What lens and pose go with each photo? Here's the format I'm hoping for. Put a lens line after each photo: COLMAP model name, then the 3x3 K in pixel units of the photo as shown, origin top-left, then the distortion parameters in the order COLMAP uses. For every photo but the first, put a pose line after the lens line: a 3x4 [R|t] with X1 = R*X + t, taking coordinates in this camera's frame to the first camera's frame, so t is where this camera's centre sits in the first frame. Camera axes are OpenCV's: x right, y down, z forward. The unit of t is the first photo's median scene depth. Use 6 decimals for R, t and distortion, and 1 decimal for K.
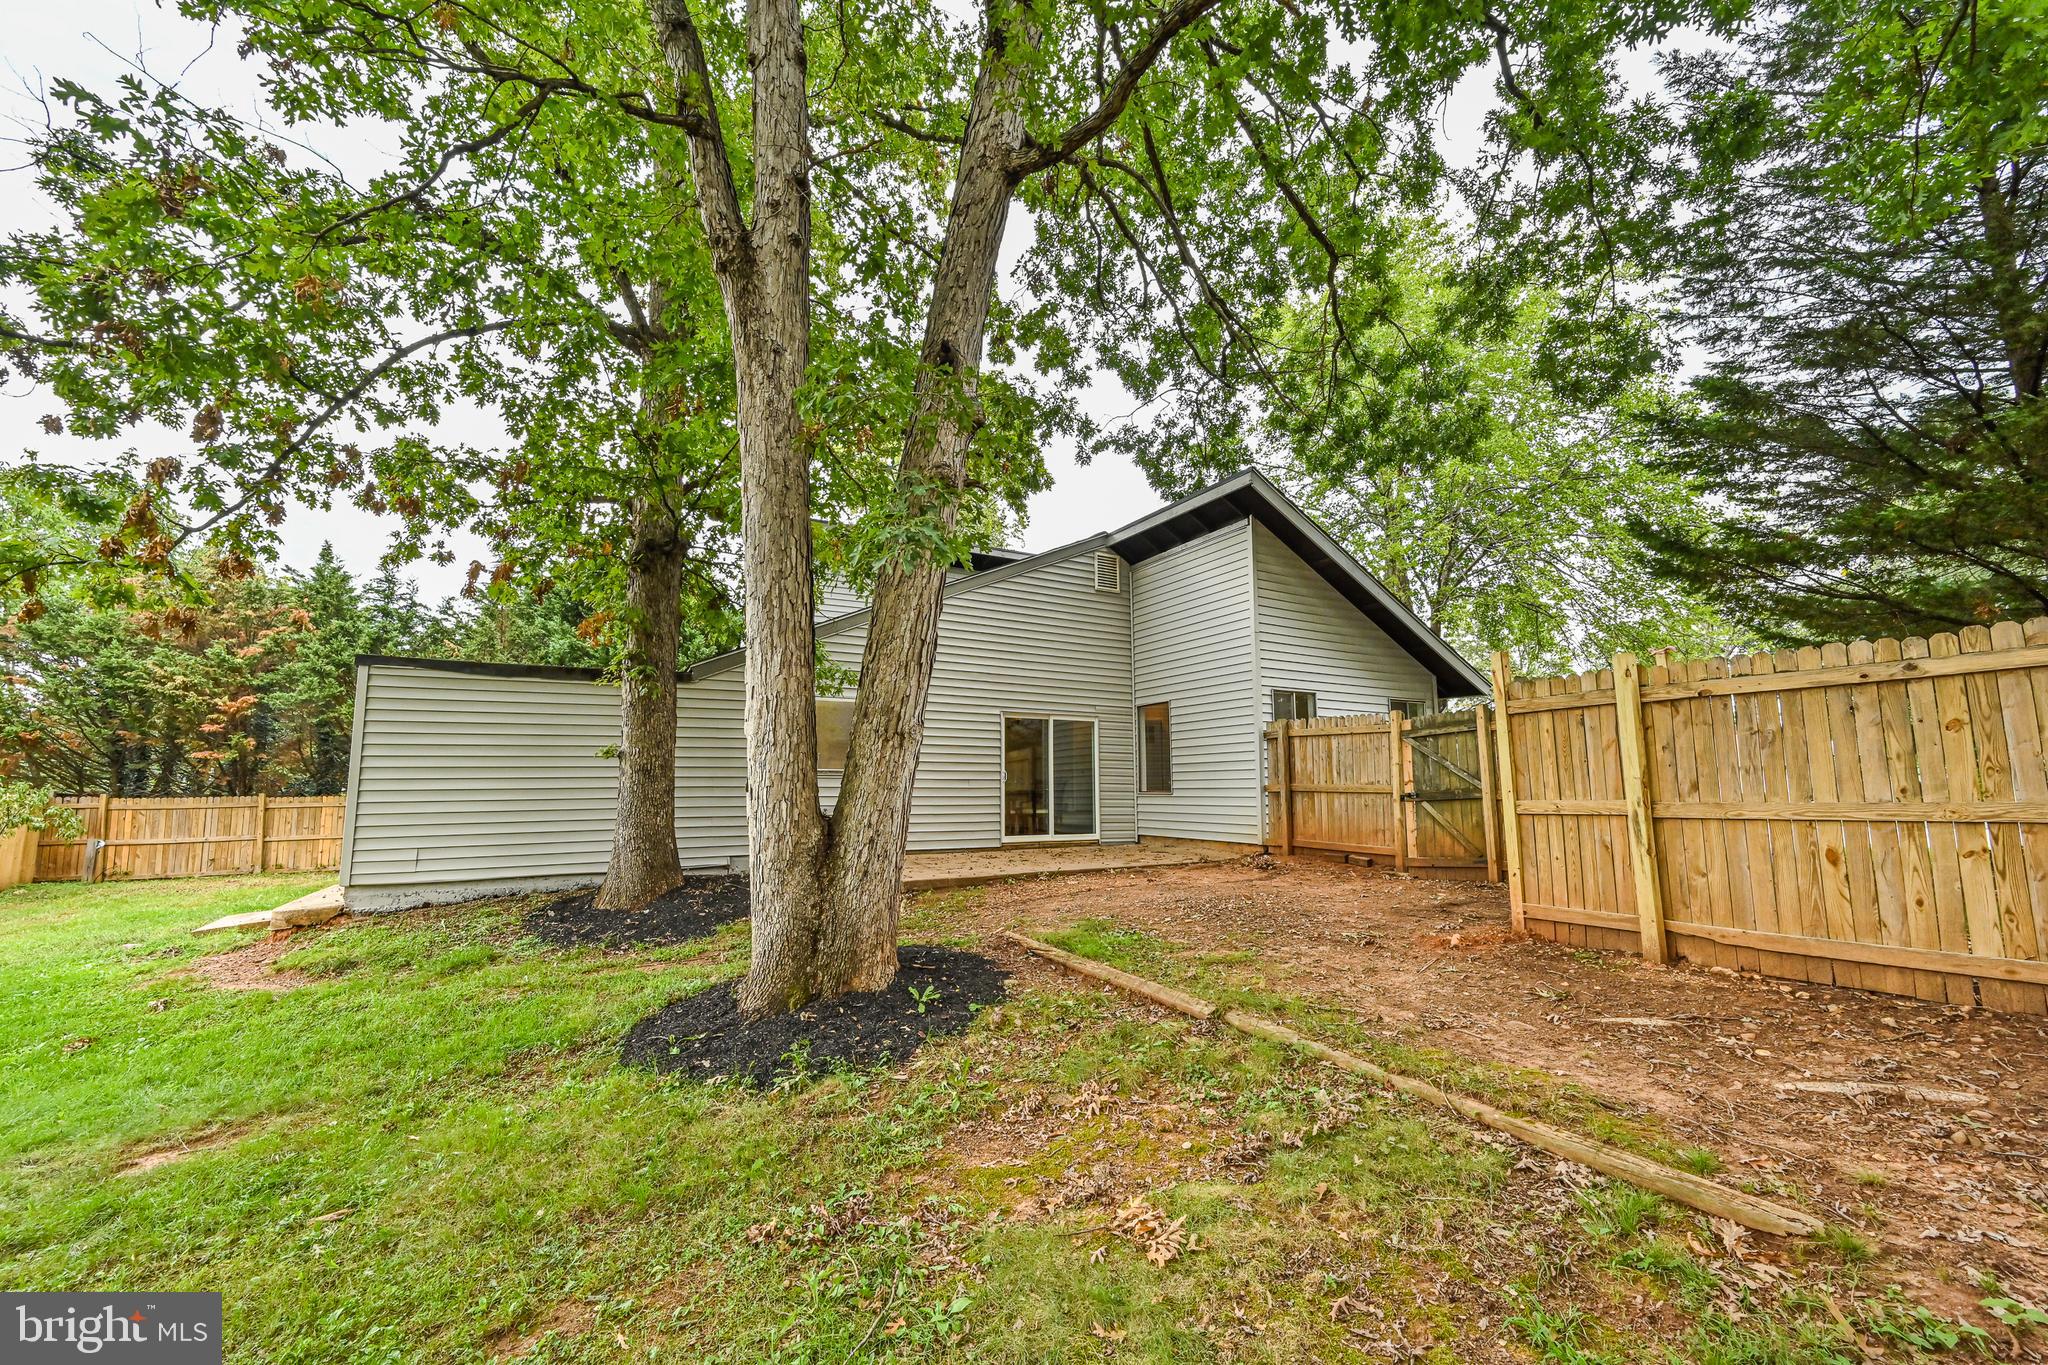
lens RADIAL K [[816.3, 0, 1024.0], [0, 816.3, 682.5], [0, 0, 1]] dist [-0.001780, -0.000131]
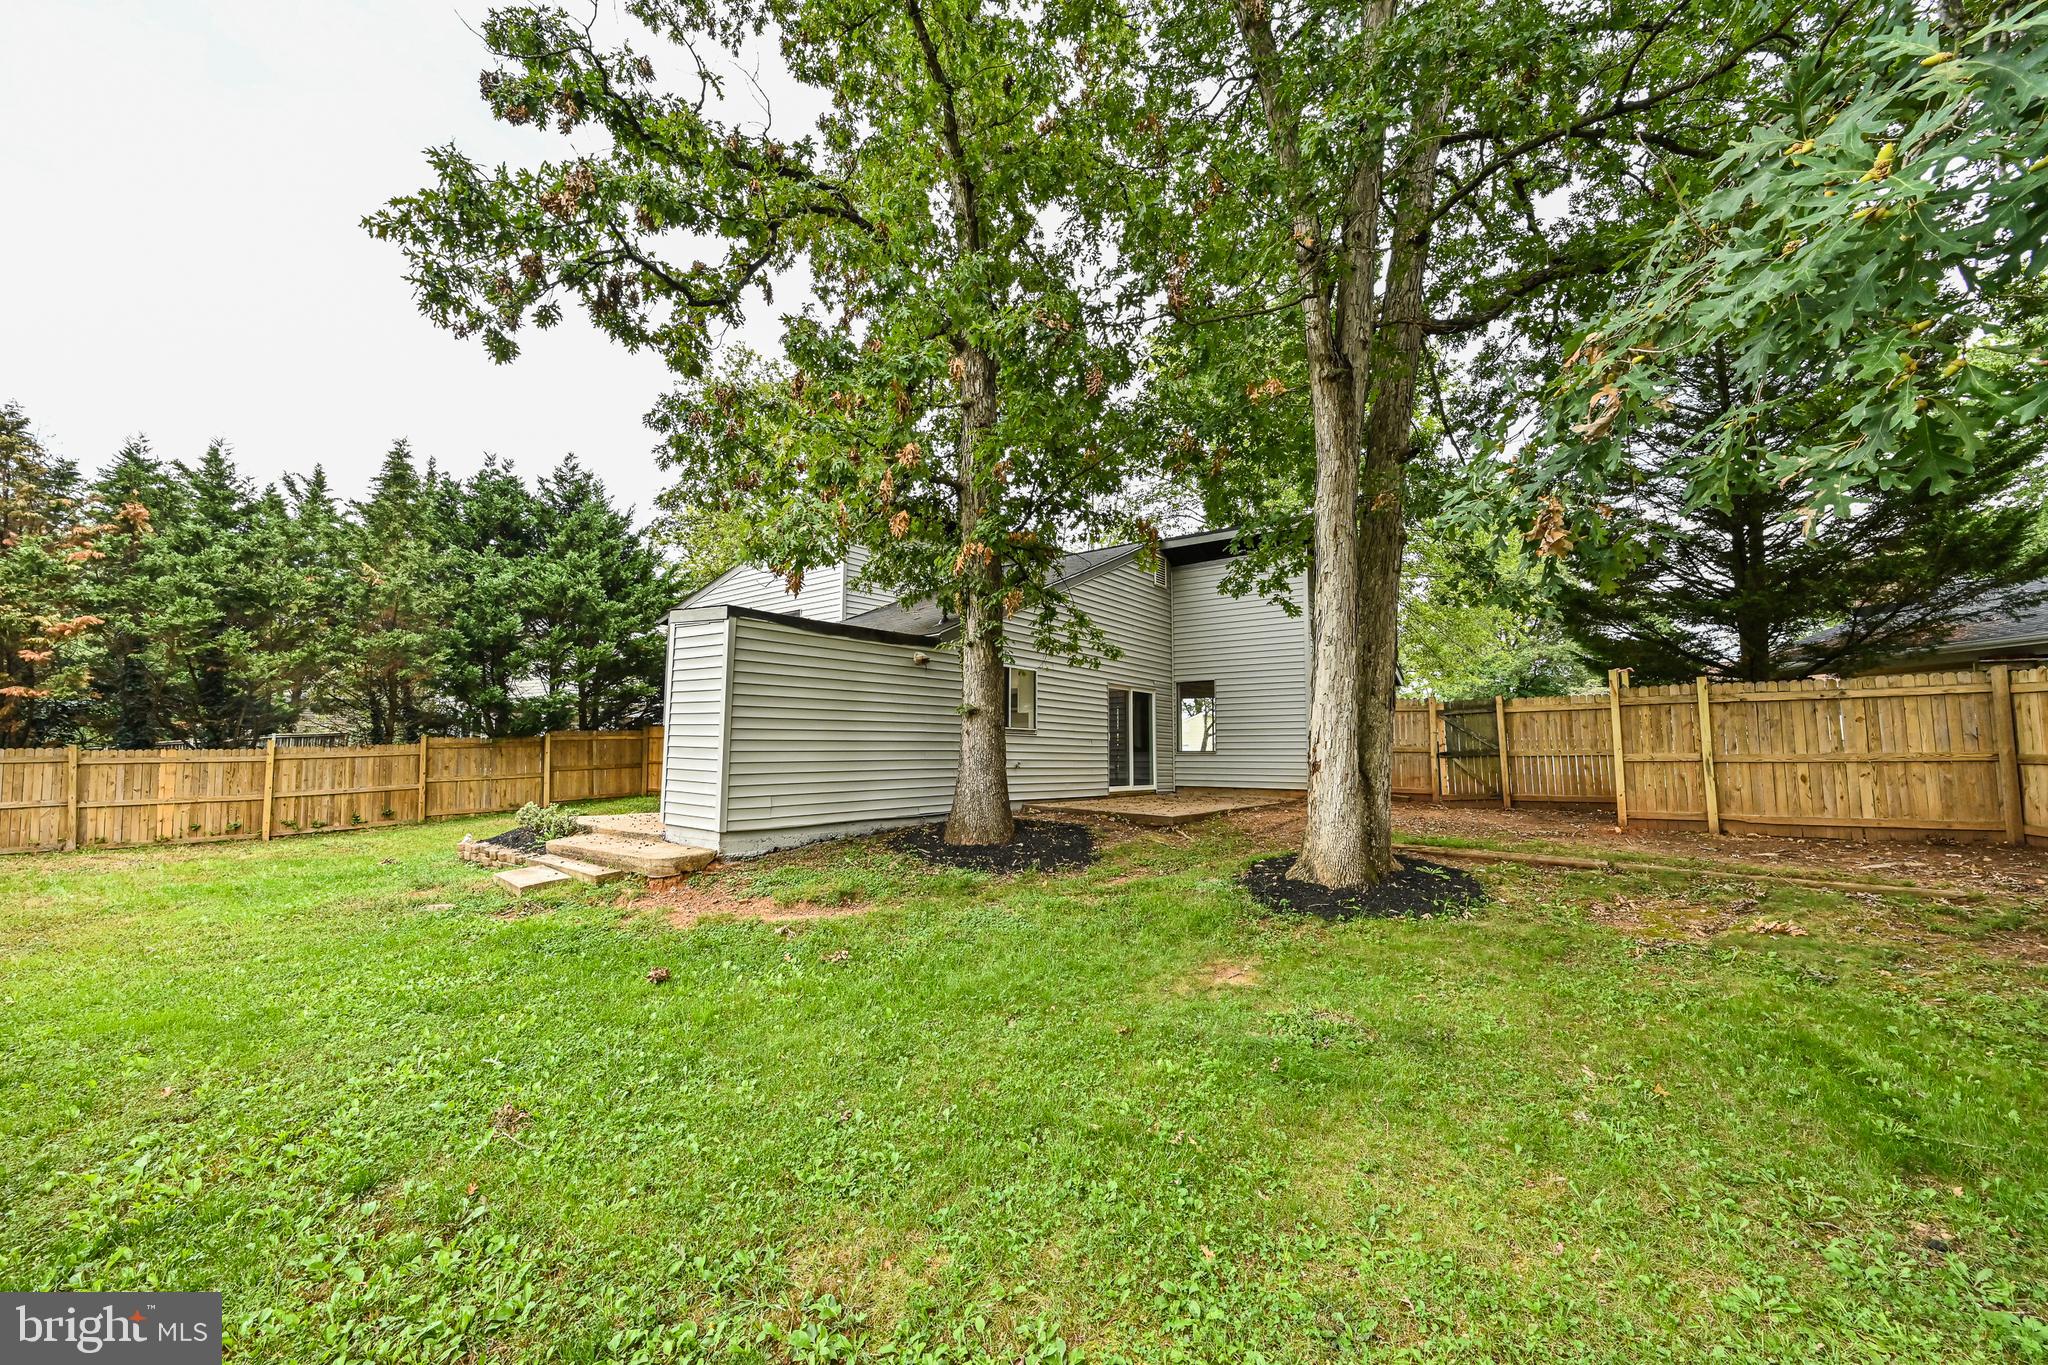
lens RADIAL K [[827.7, 0, 1023.1], [0, 827.7, 679.8], [0, 0, 1]] dist [-0.001857, 0.000596]
pose [[0.916292, 0.044097, 0.398077, -0.724488], [-0.059503, 0.997878, 0.026422, 0.007033], [-0.396067, -0.047897, 0.916972, -0.073141]]
